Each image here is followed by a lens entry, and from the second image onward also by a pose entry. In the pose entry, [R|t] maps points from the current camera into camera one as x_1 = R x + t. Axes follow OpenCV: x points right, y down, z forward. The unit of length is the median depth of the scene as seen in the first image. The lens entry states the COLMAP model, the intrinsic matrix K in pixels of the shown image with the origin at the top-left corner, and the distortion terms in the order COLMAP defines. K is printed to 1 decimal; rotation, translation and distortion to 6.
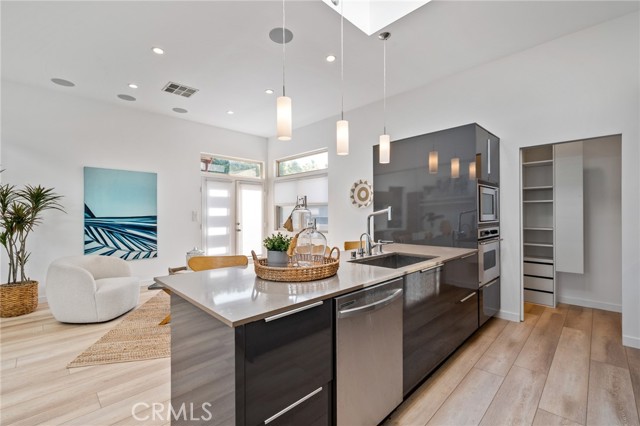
lens RADIAL K [[276.7, 0, 318.5], [0, 276.7, 214.4], [0, 0, 1]] dist [-0.001199, -0.001143]
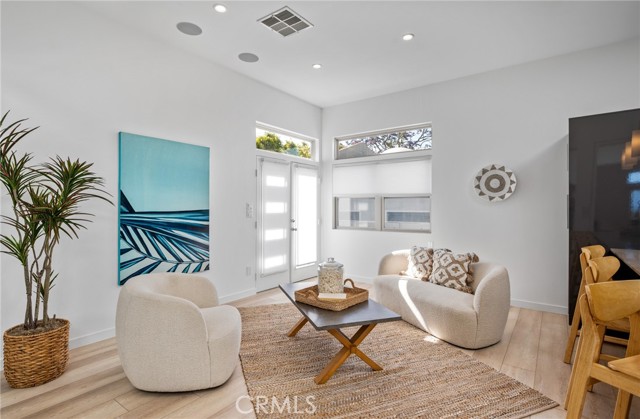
lens RADIAL K [[316.4, 0, 315.1], [0, 316.4, 210.0], [0, 0, 1]] dist [-0.004666, 0.000399]
pose [[0.988948, 0.004924, 0.148184, -0.477922], [-0.005969, 0.999960, 0.006608, -0.001127], [-0.148145, -0.007419, 0.988938, 0.202000]]
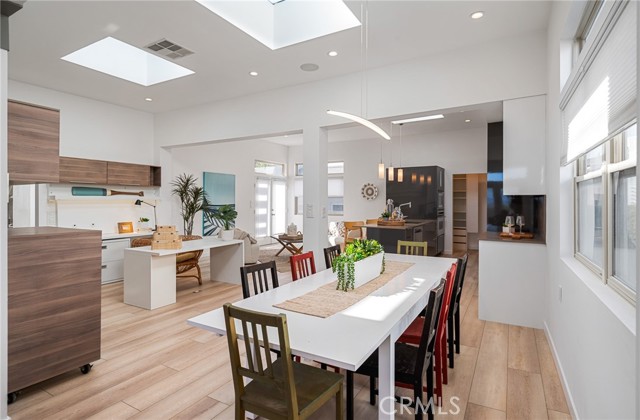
lens RADIAL K [[338.5, 0, 317.7], [0, 338.5, 204.5], [0, 0, 1]] dist [0.001364, -0.000002]
pose [[0.967019, 0.003399, 0.254682, -0.669242], [-0.006474, 0.999916, 0.011239, -0.017960], [-0.254623, -0.012517, 0.966960, -0.897238]]
